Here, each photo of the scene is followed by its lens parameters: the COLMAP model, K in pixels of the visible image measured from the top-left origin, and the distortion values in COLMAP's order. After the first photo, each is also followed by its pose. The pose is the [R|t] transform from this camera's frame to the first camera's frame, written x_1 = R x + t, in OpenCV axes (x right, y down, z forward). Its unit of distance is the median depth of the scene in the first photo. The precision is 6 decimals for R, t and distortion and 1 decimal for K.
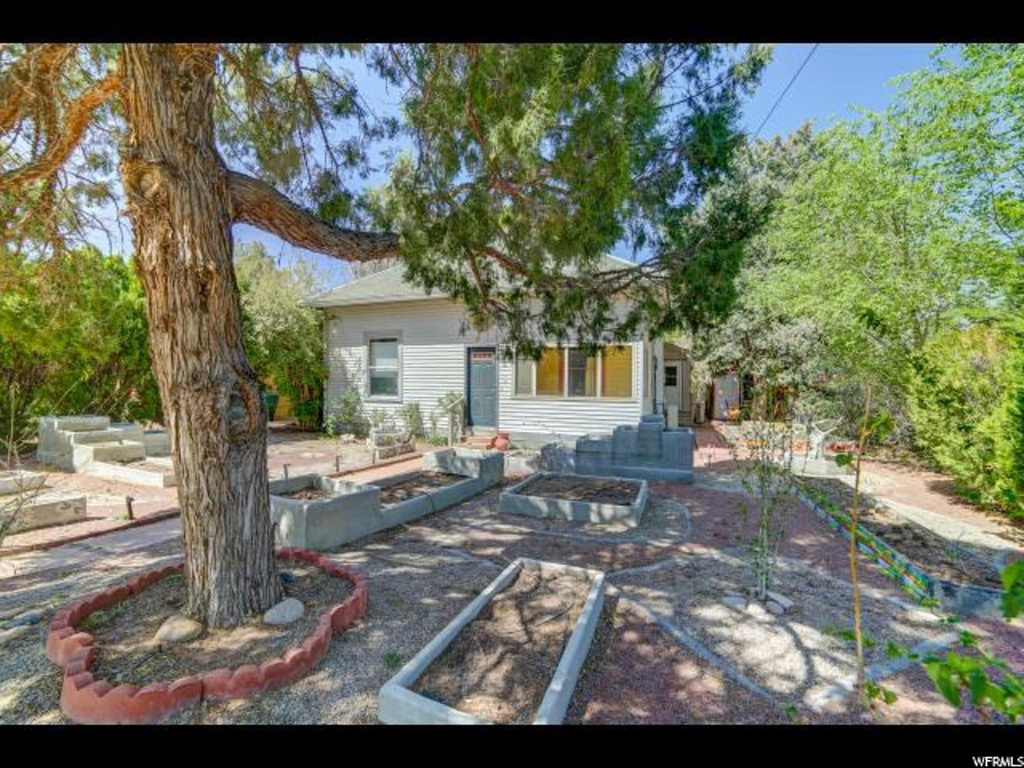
lens RADIAL K [[447.3, 0, 494.4], [0, 447.3, 384.4], [0, 0, 1]] dist [0.000937, 0.000211]
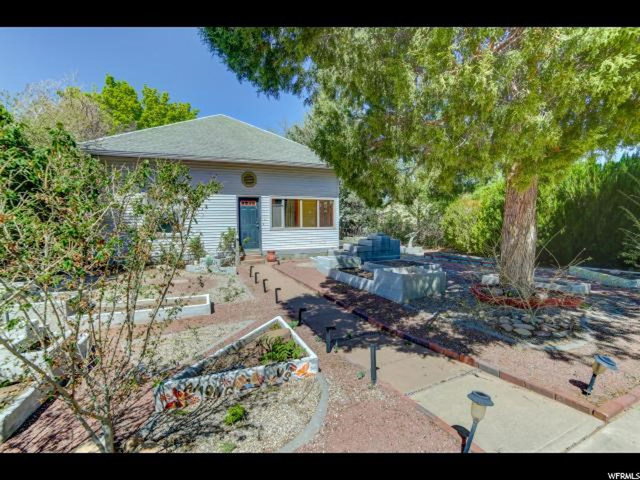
lens RADIAL K [[281.6, 0, 320.0], [0, 281.6, 240.0], [0, 0, 1]] dist [-0.094989, 0.037125]
pose [[0.653194, -0.068968, 0.754043, -0.594505], [0.020184, 0.997075, 0.073712, -0.002668], [-0.756921, -0.032928, 0.652676, 0.182628]]
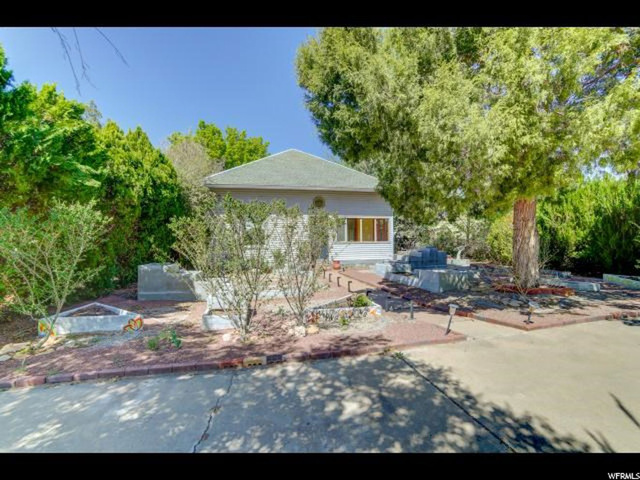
lens RADIAL K [[281.6, 0, 320.0], [0, 281.6, 240.0], [0, 0, 1]] dist [-0.094989, 0.037125]
pose [[0.785195, -0.024999, 0.618743, -0.756504], [0.024149, 0.999661, 0.009744, 0.002214], [-0.618777, 0.007291, 0.785533, 0.056786]]
